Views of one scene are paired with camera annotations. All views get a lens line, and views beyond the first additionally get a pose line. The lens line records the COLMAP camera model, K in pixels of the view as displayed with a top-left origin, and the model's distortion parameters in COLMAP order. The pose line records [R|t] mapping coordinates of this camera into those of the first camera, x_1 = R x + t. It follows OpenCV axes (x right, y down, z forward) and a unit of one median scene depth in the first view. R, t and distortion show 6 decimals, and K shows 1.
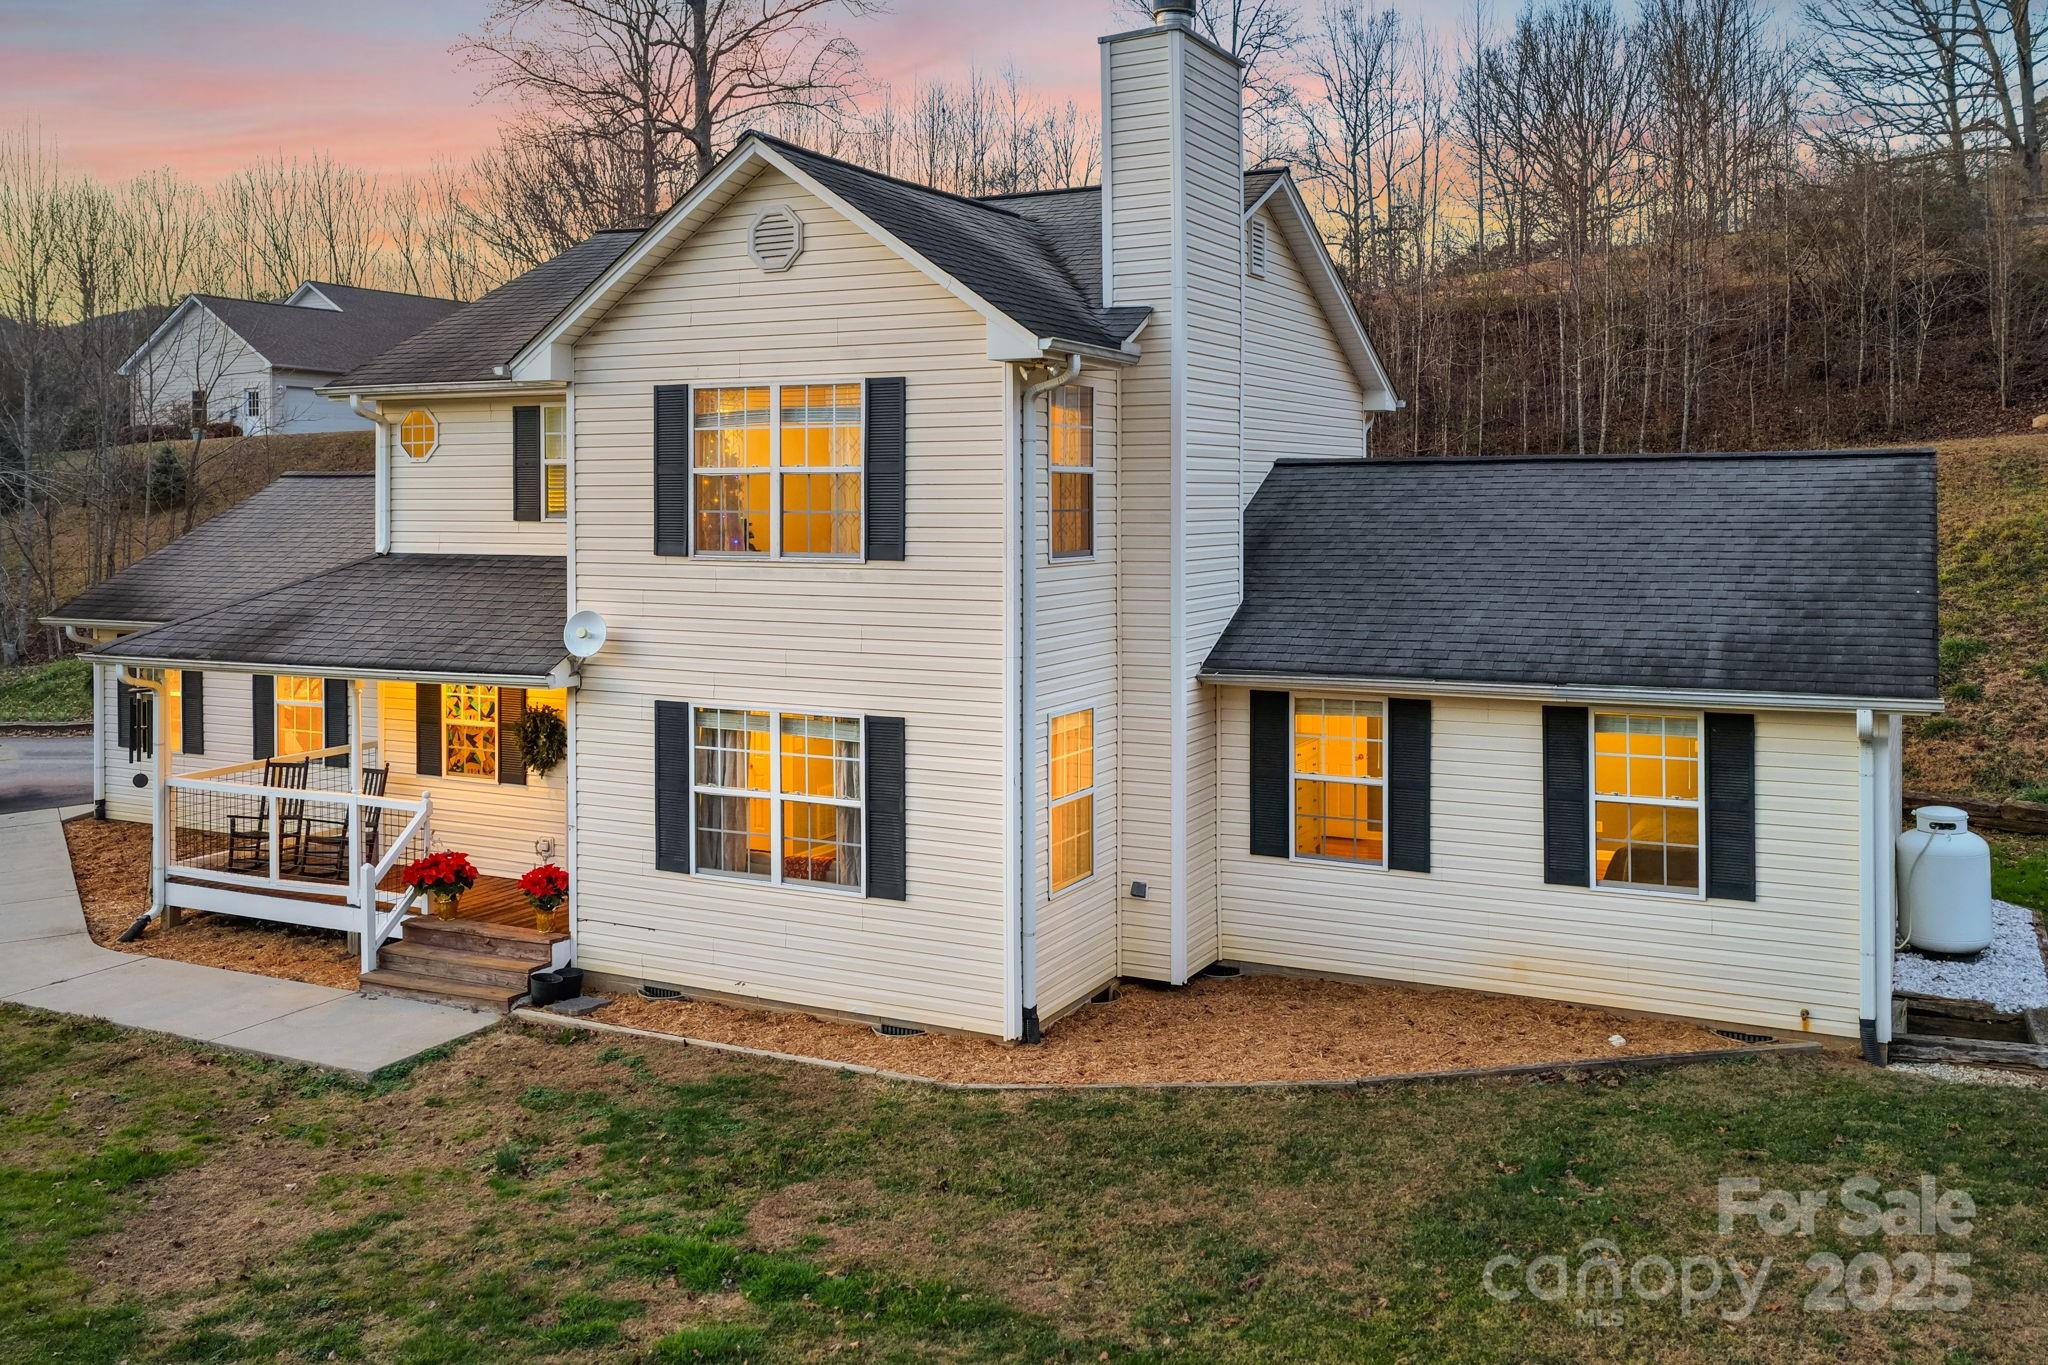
lens RADIAL K [[1741.7, 0, 1062.5], [0, 1741.7, 492.5], [0, 0, 1]] dist [-0.016211, 0.007101]
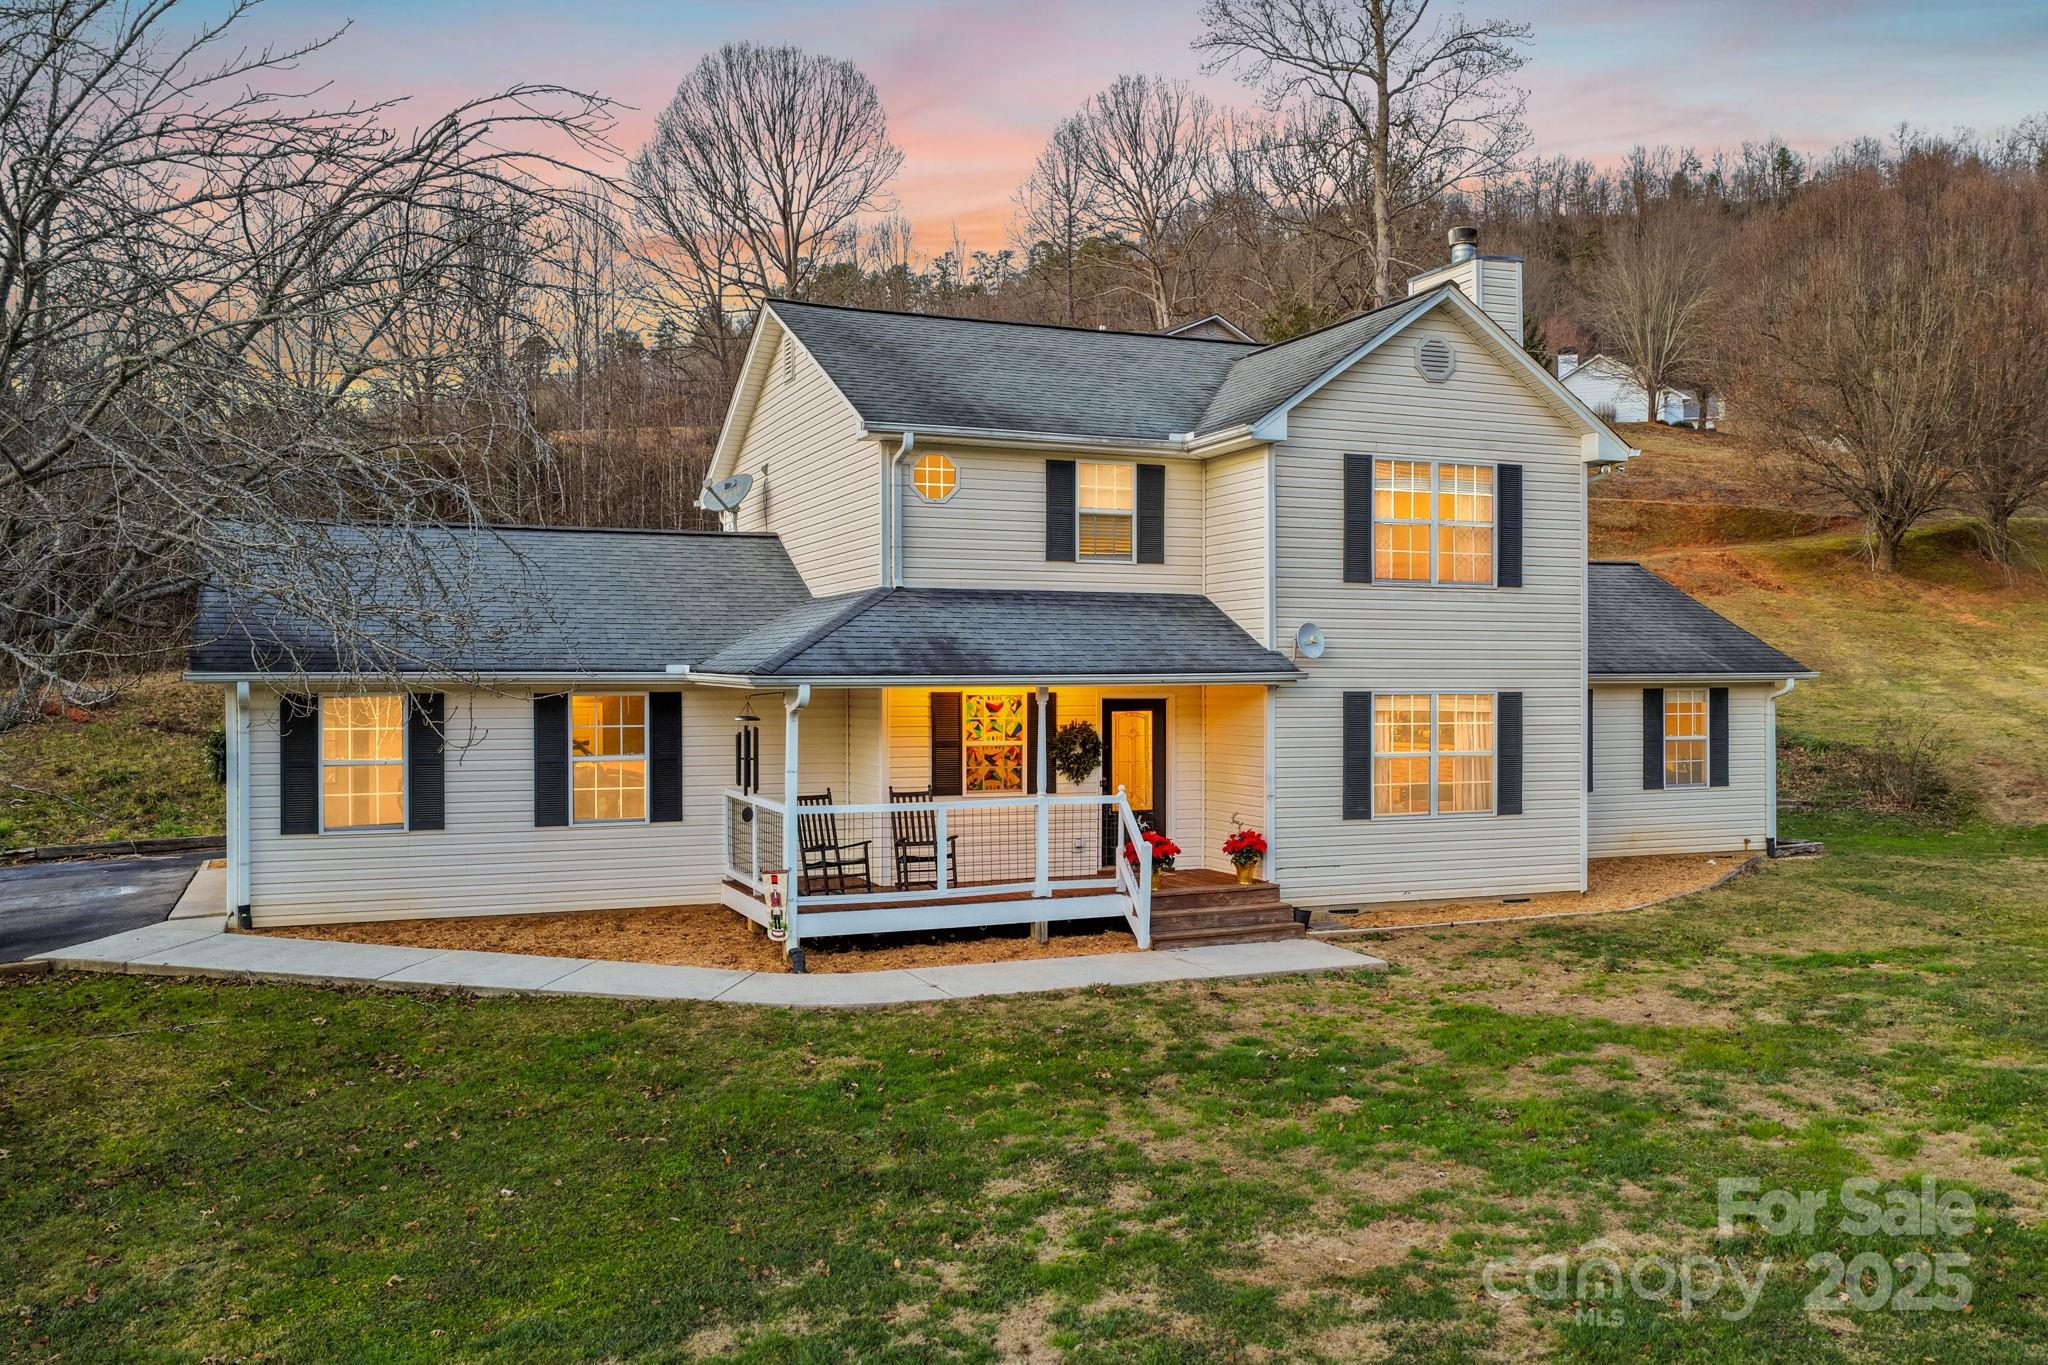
lens RADIAL K [[1666.9, 0, 1011.7], [0, 1666.9, 688.6], [0, 0, 1]] dist [-0.030730, -0.002910]
pose [[0.659753, 0.001196, 0.751481, -1.362647], [0.000009, 0.999999, -0.001599, 0.120603], [-0.751482, 0.001062, 0.659752, 0.357546]]
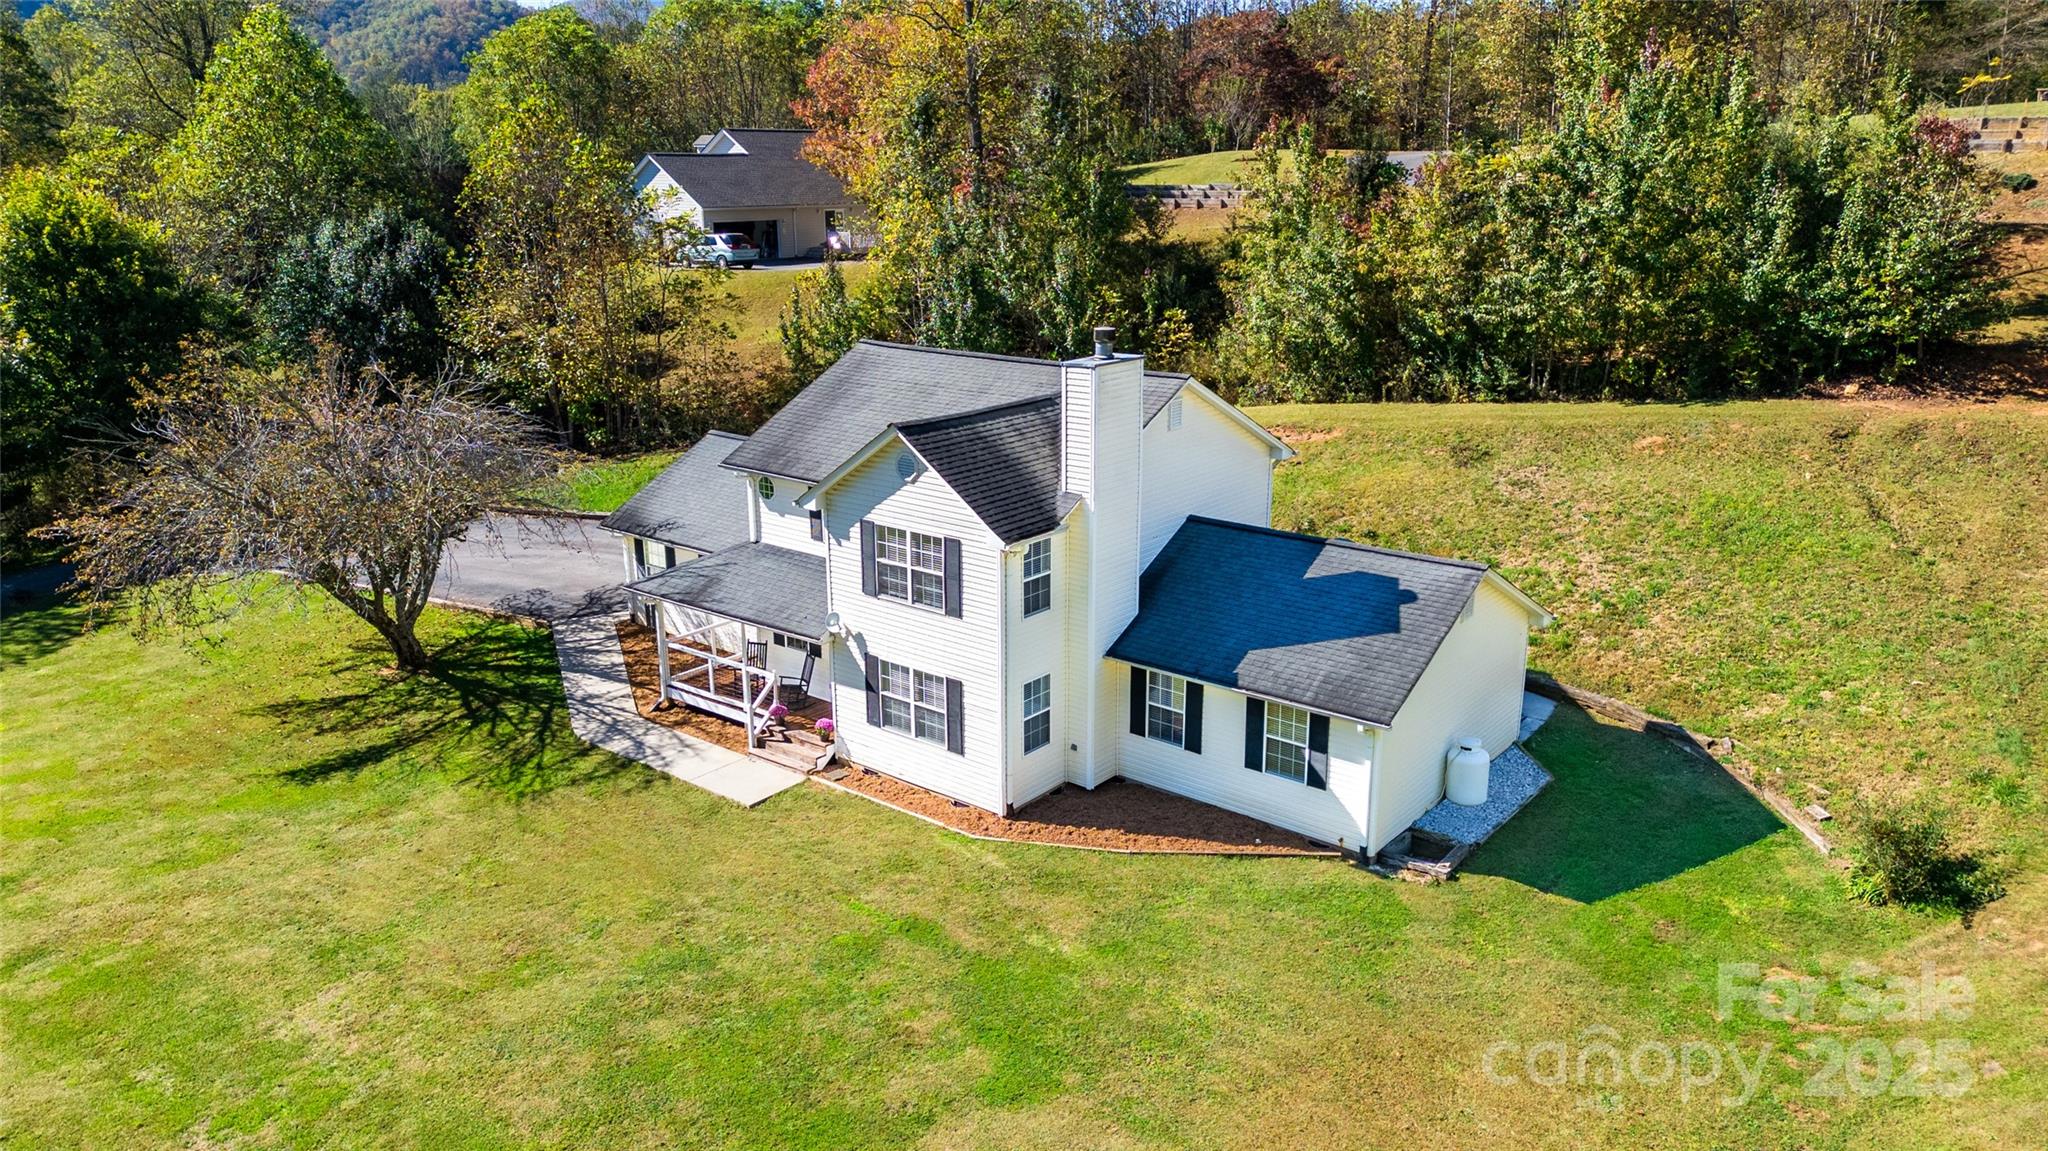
lens RADIAL K [[1440.3, 0, 1033.3], [0, 1440.3, 557.8], [0, 0, 1]] dist [0.044563, -0.039645]
pose [[0.978287, 0.058650, -0.198781, 0.350873], [-0.003553, 0.963727, 0.266865, -0.508186], [0.207222, -0.260364, 0.943011, -0.704893]]
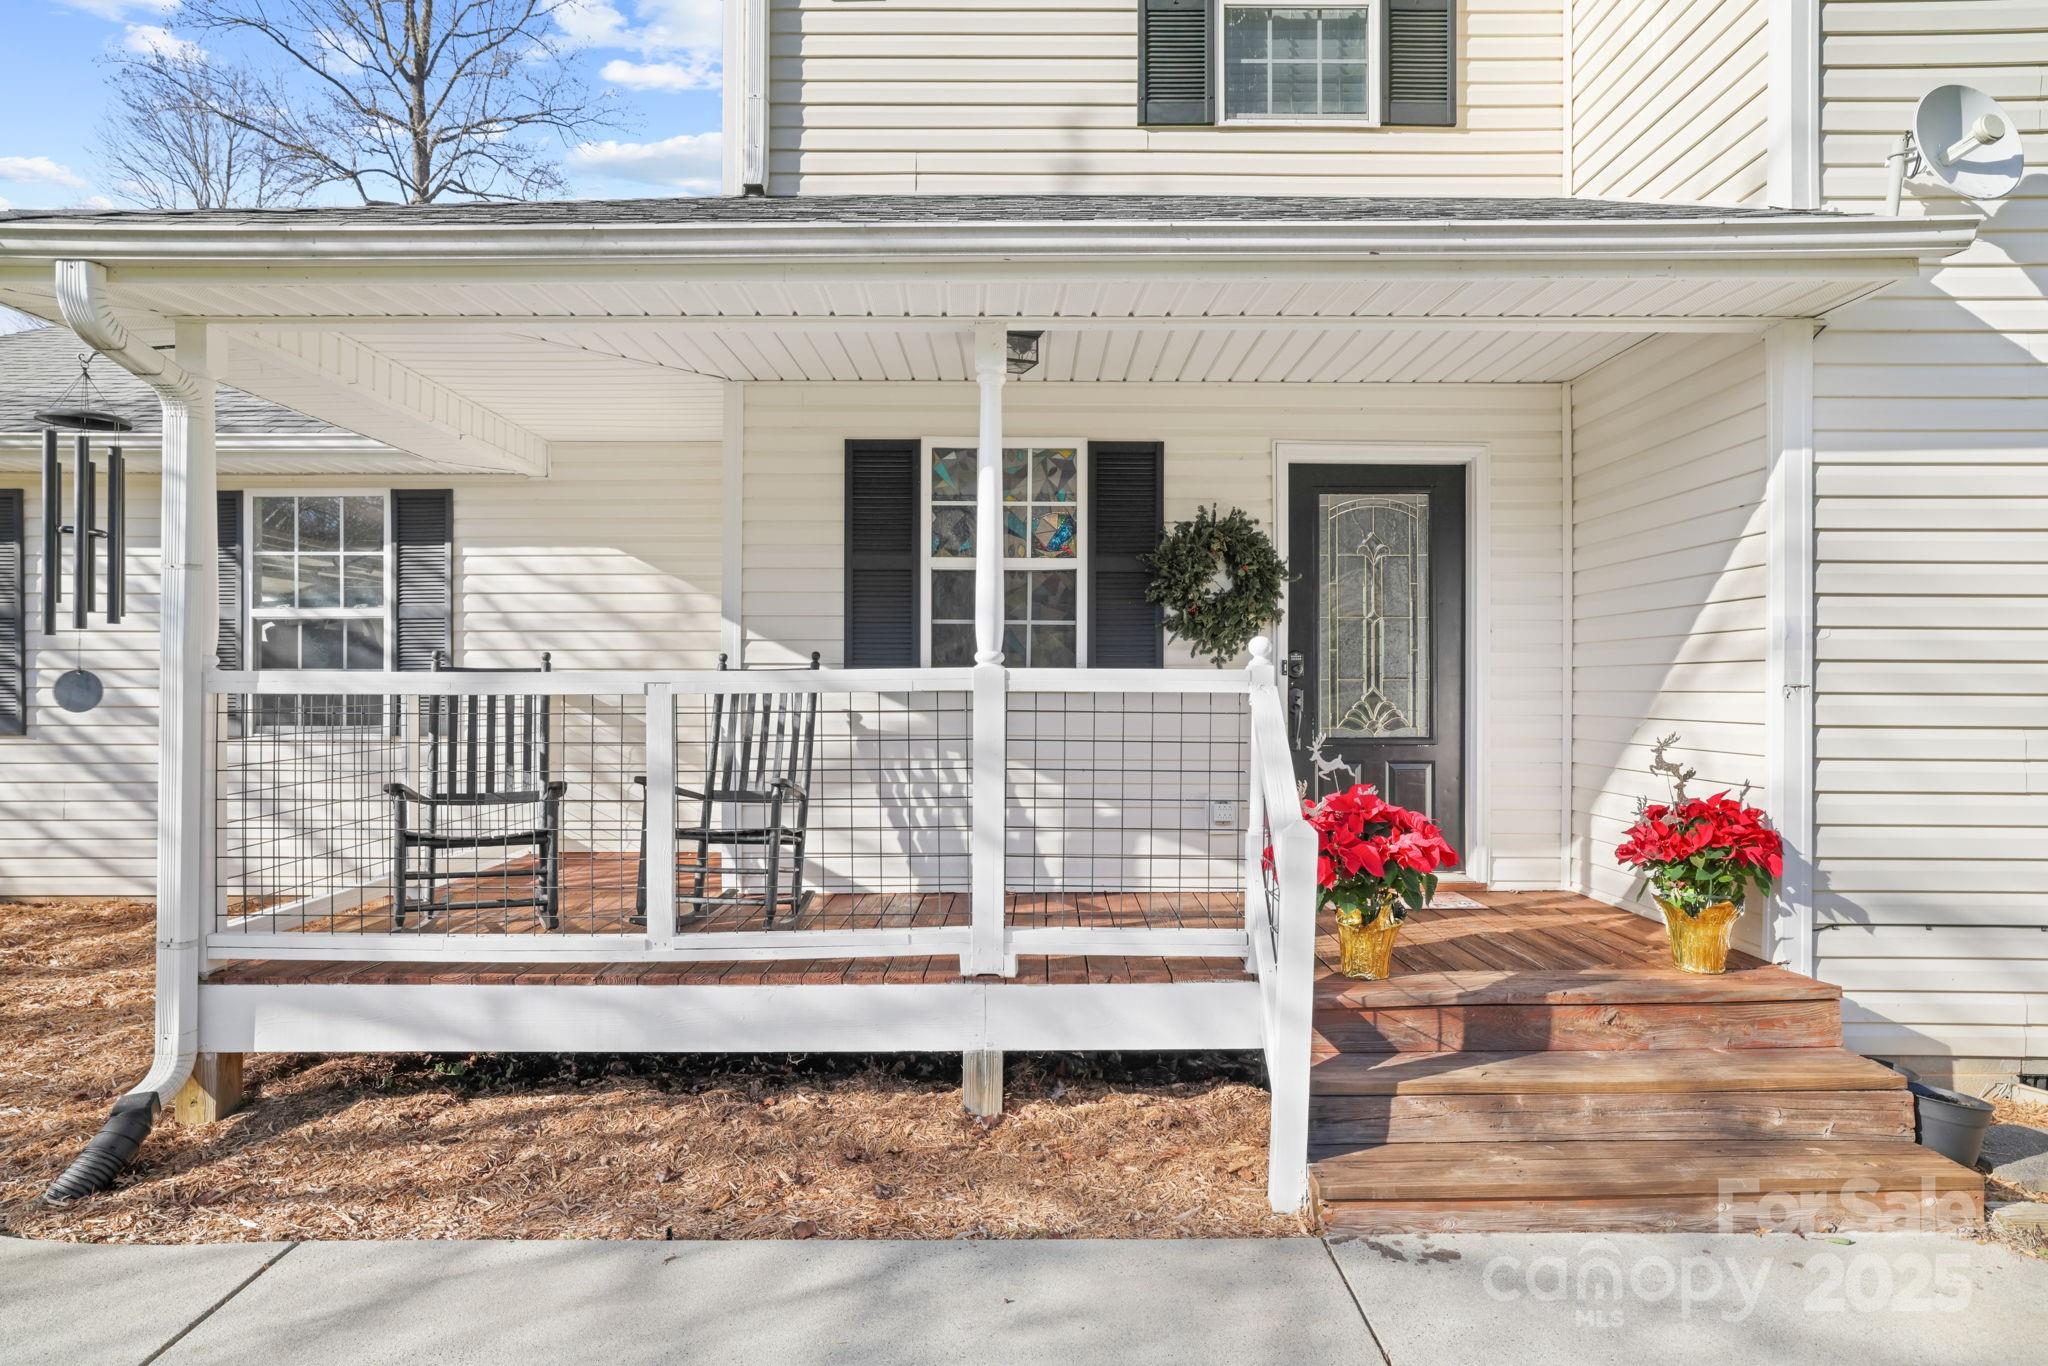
lens RADIAL K [[1158.8, 0, 1022.5], [0, 1158.8, 667.6], [0, 0, 1]] dist [-0.007705, -0.000026]
pose [[0.887360, 0.021963, 0.460554, -0.575372], [-0.007350, 0.999412, -0.033499, 0.205426], [-0.461019, 0.026341, 0.886999, 0.882563]]
